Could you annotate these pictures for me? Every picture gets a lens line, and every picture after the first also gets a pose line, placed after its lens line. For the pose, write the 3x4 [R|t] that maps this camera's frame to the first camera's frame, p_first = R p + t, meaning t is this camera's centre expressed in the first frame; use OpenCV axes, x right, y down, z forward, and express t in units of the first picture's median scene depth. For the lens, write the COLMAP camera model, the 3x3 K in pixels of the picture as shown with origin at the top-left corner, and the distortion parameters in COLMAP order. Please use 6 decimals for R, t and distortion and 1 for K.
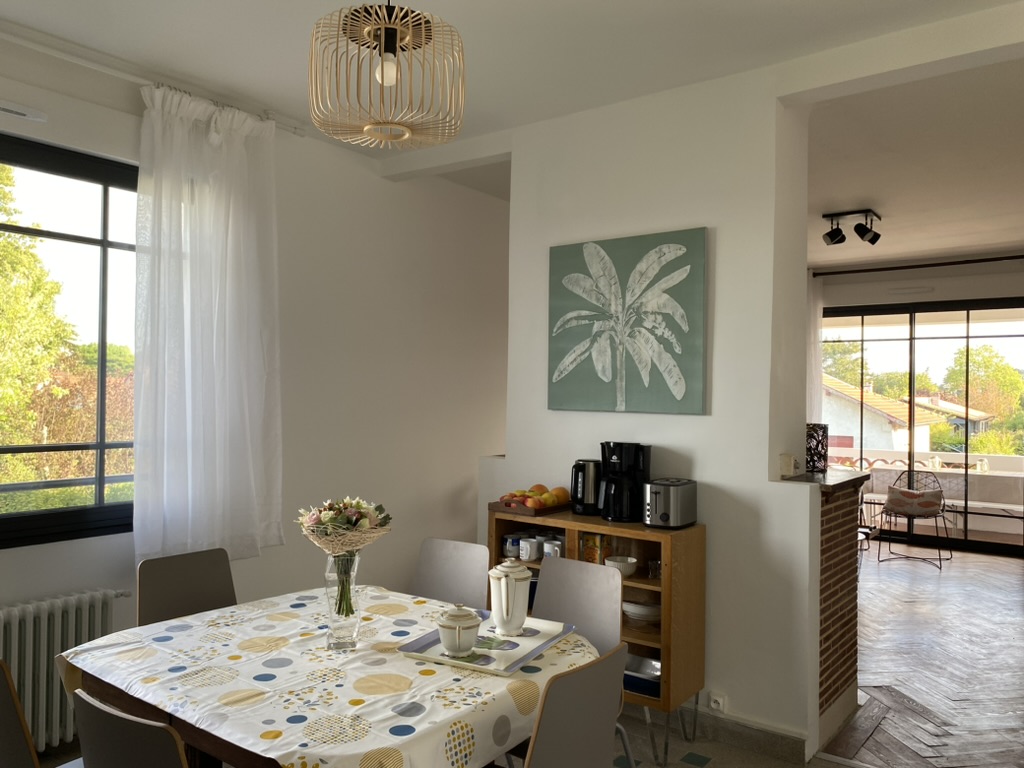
lens RADIAL K [[782.1, 0, 509.8], [0, 782.1, 370.7], [0, 0, 1]] dist [-0.006932, -0.006601]
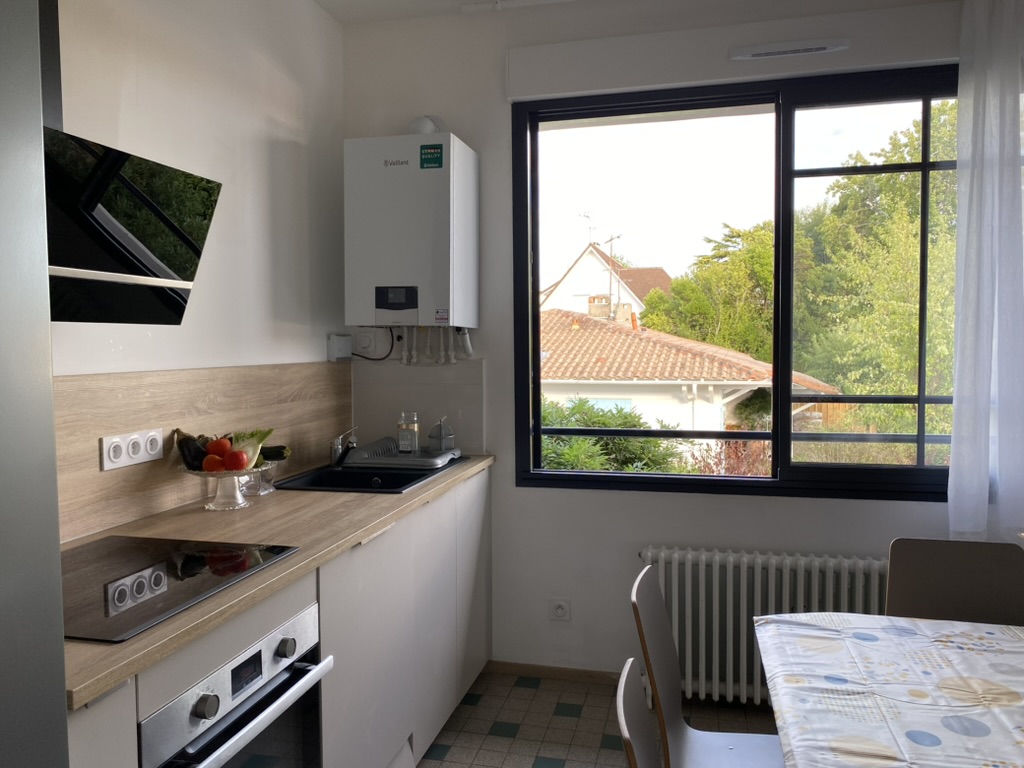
lens RADIAL K [[782.1, 0, 509.8], [0, 782.1, 370.7], [0, 0, 1]] dist [-0.006932, -0.006601]
pose [[0.399618, 0.019393, -0.916476, 0.132667], [0.034726, 0.998738, 0.036276, 0.021761], [0.916024, -0.046322, 0.398441, 0.315774]]
